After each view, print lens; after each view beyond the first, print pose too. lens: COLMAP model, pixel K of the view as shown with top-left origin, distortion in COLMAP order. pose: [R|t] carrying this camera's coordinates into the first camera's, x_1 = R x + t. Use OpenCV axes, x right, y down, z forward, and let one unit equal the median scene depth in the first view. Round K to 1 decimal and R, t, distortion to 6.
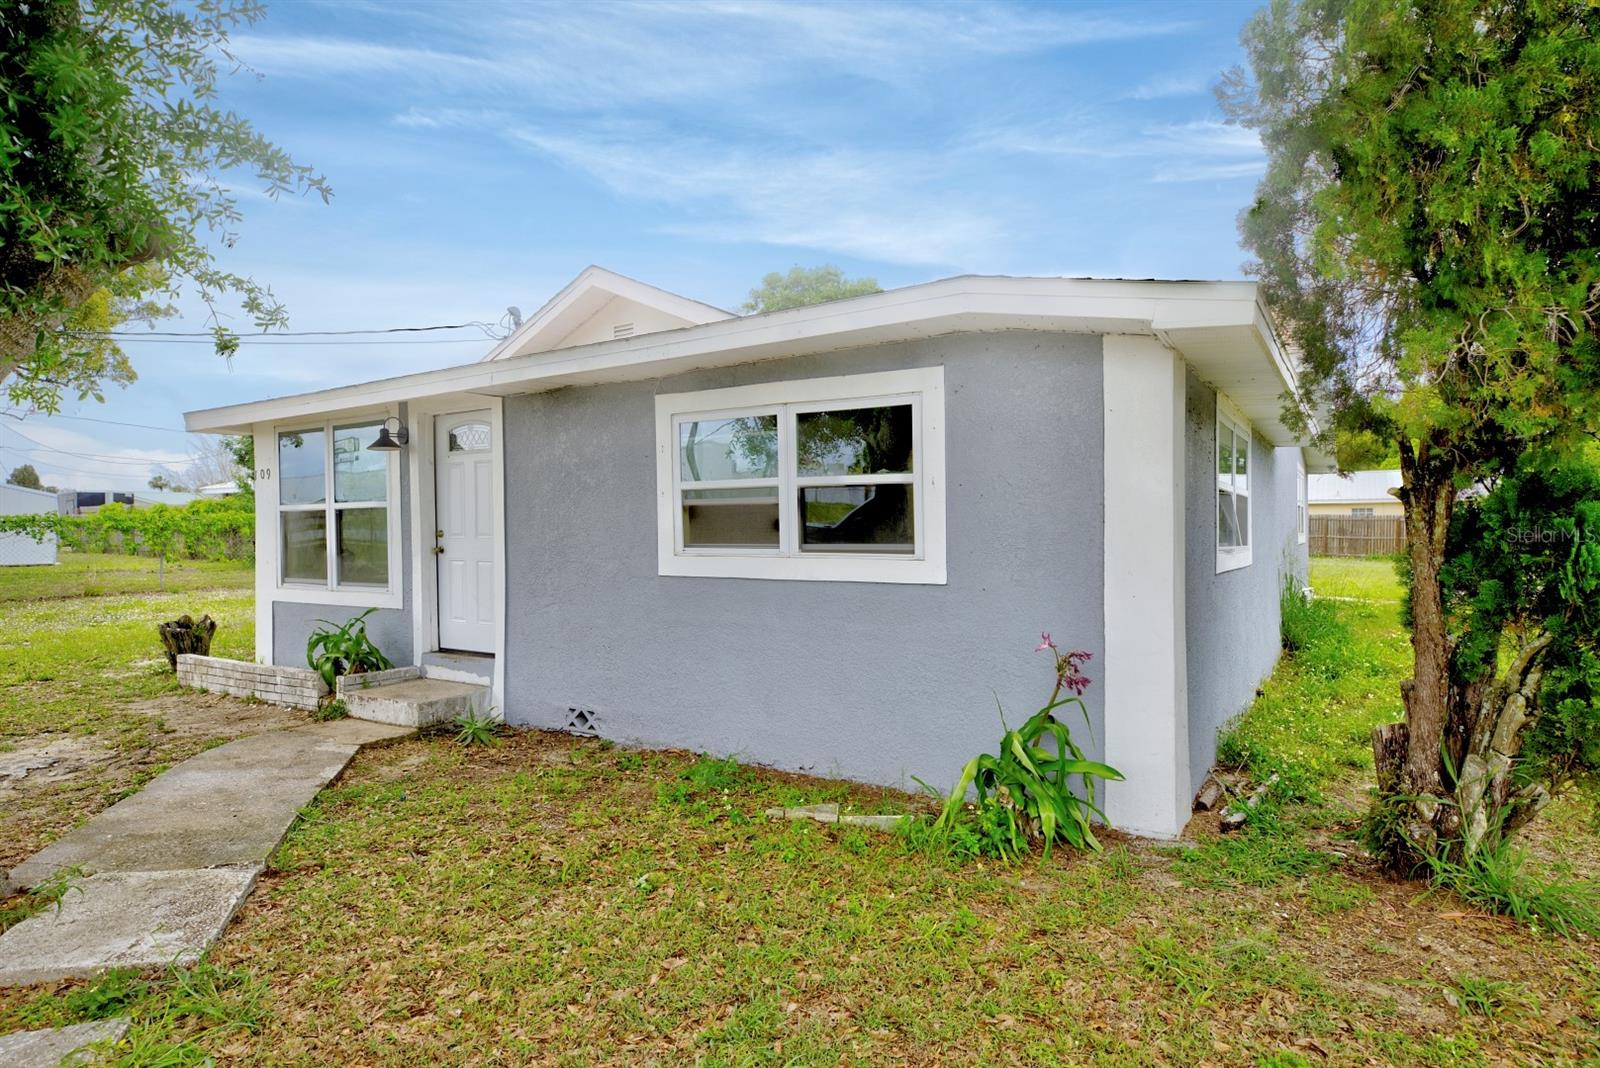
lens RADIAL K [[891.3, 0, 800.0], [0, 891.3, 534.0], [0, 0, 1]] dist [0.001407, 0.000061]
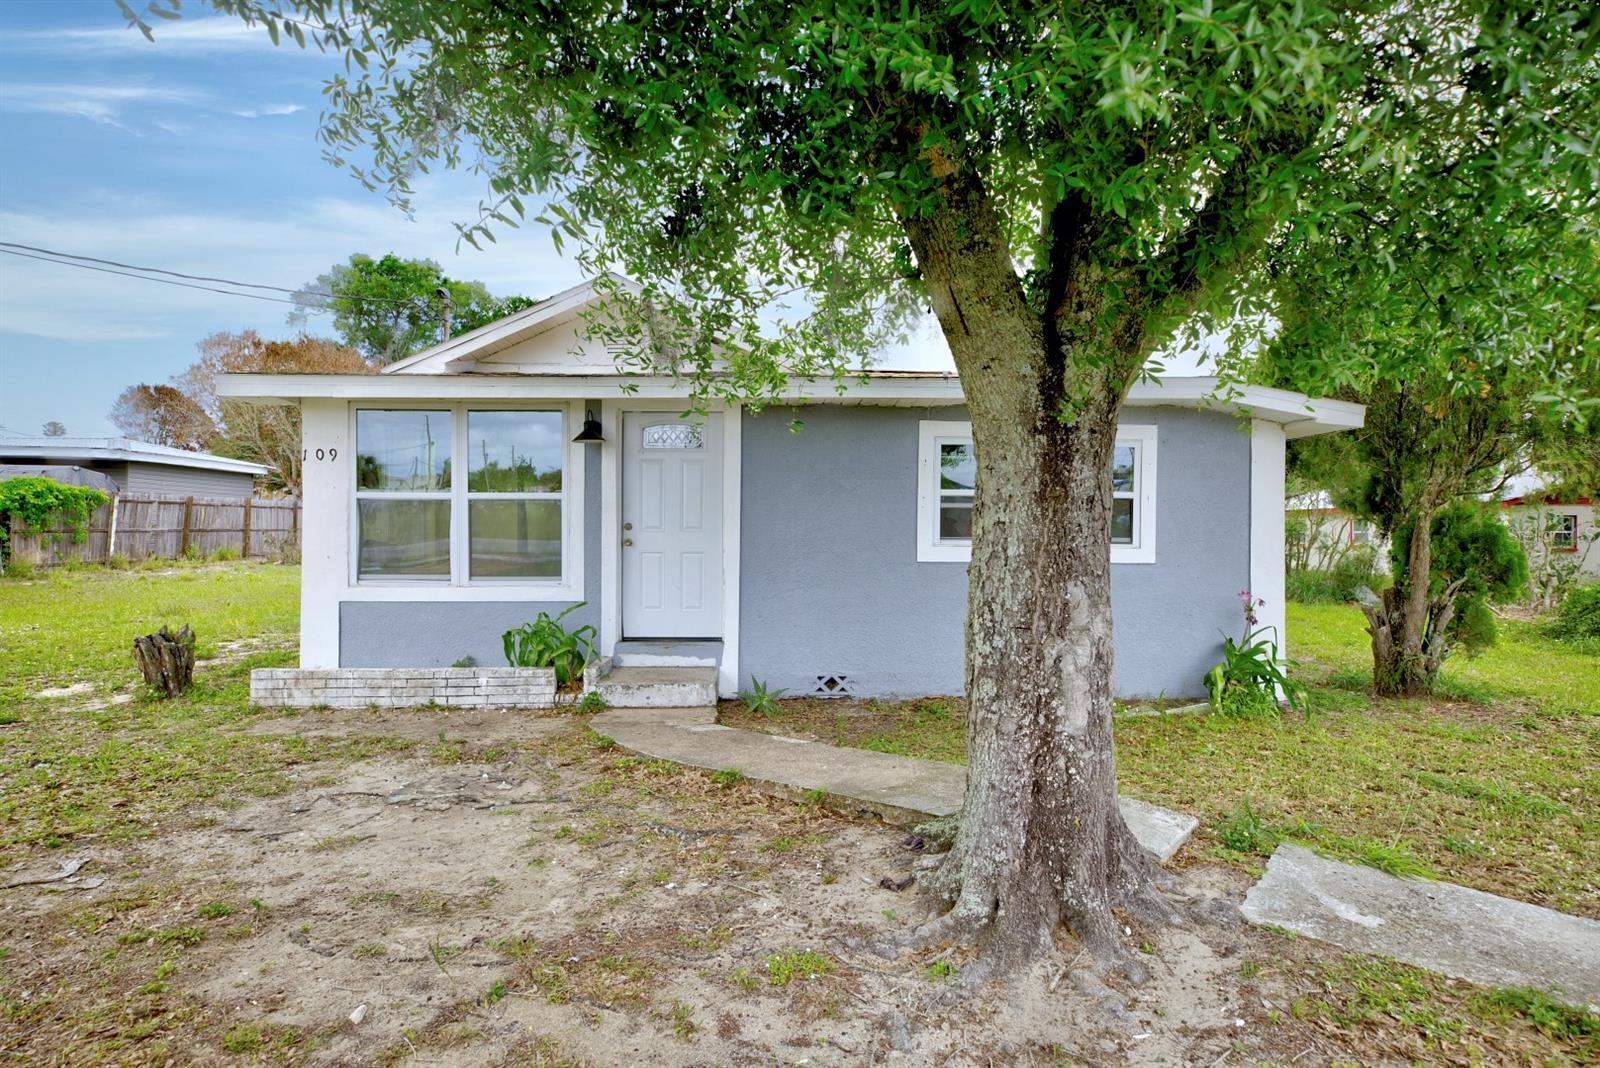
lens RADIAL K [[815.3, 0, 789.6], [0, 815.3, 528.7], [0, 0, 1]] dist [-0.004500, 0.001915]
pose [[0.827593, 0.010414, 0.561232, -0.897514], [-0.008008, 0.999945, -0.006745, 0.007996], [-0.561272, 0.001087, 0.827631, 0.128976]]
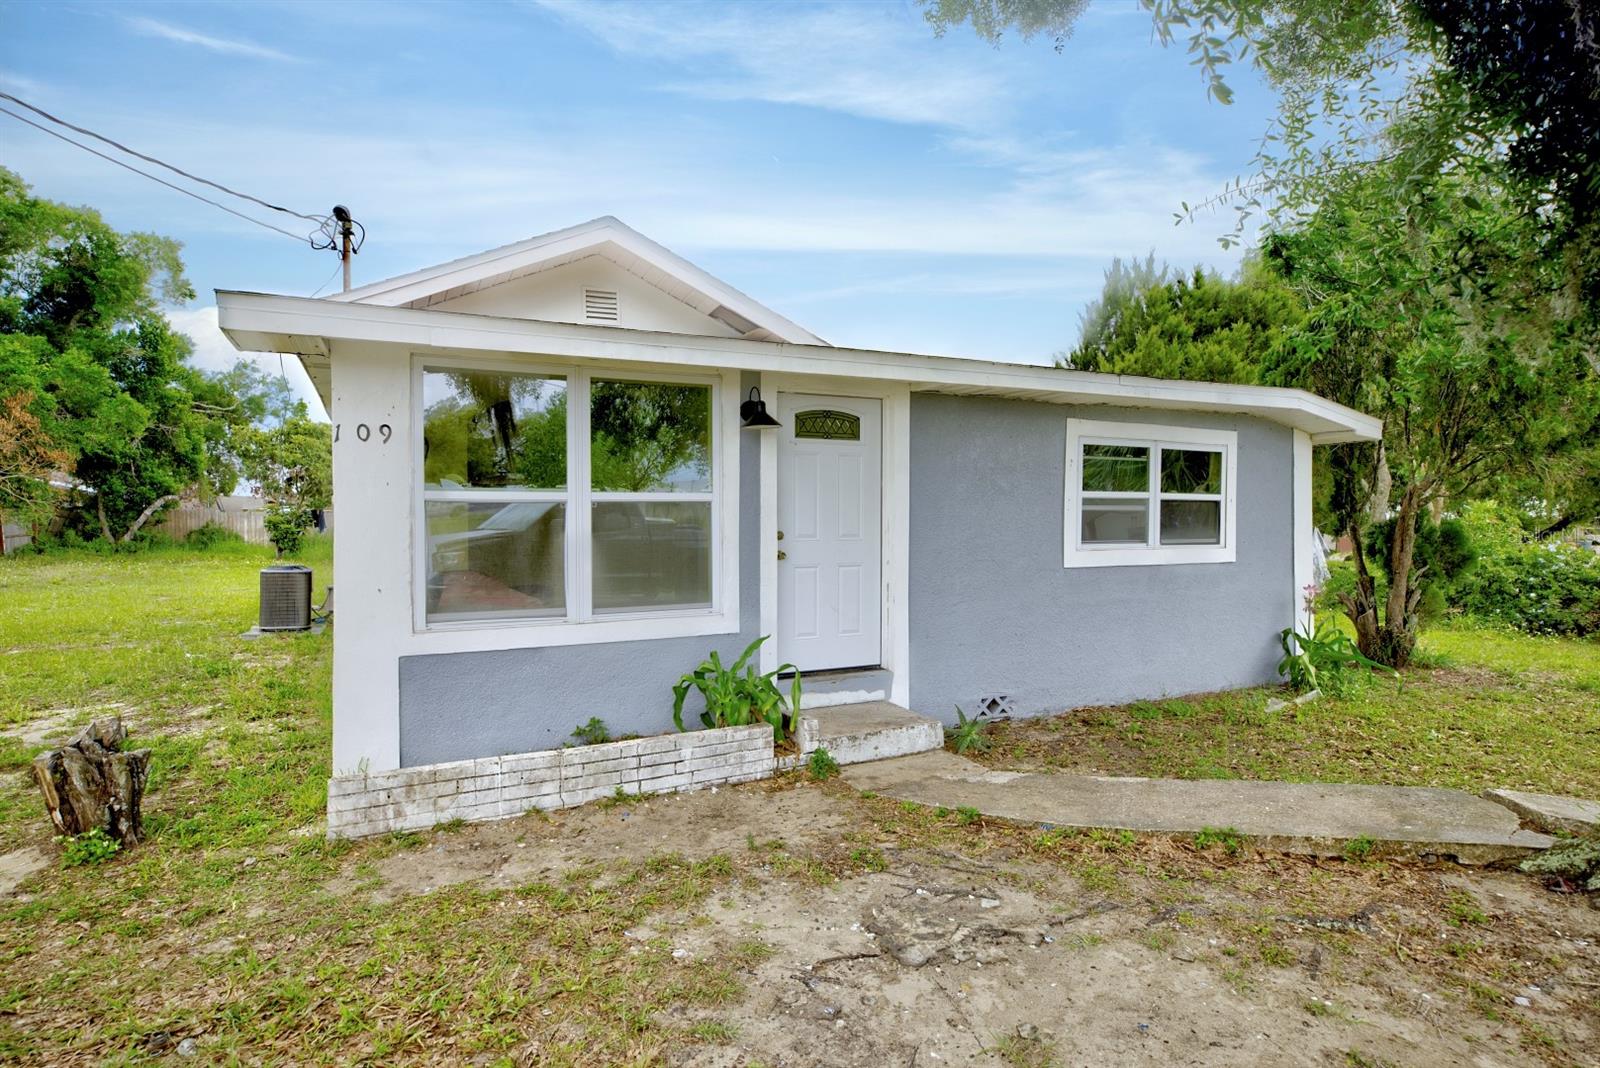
lens RADIAL K [[815.3, 0, 789.6], [0, 815.3, 528.7], [0, 0, 1]] dist [-0.004500, 0.001915]
pose [[0.533500, -0.000998, 0.845799, -1.197350], [0.007502, 0.999966, -0.003553, -0.004588], [-0.845767, 0.008241, 0.533490, 0.676688]]
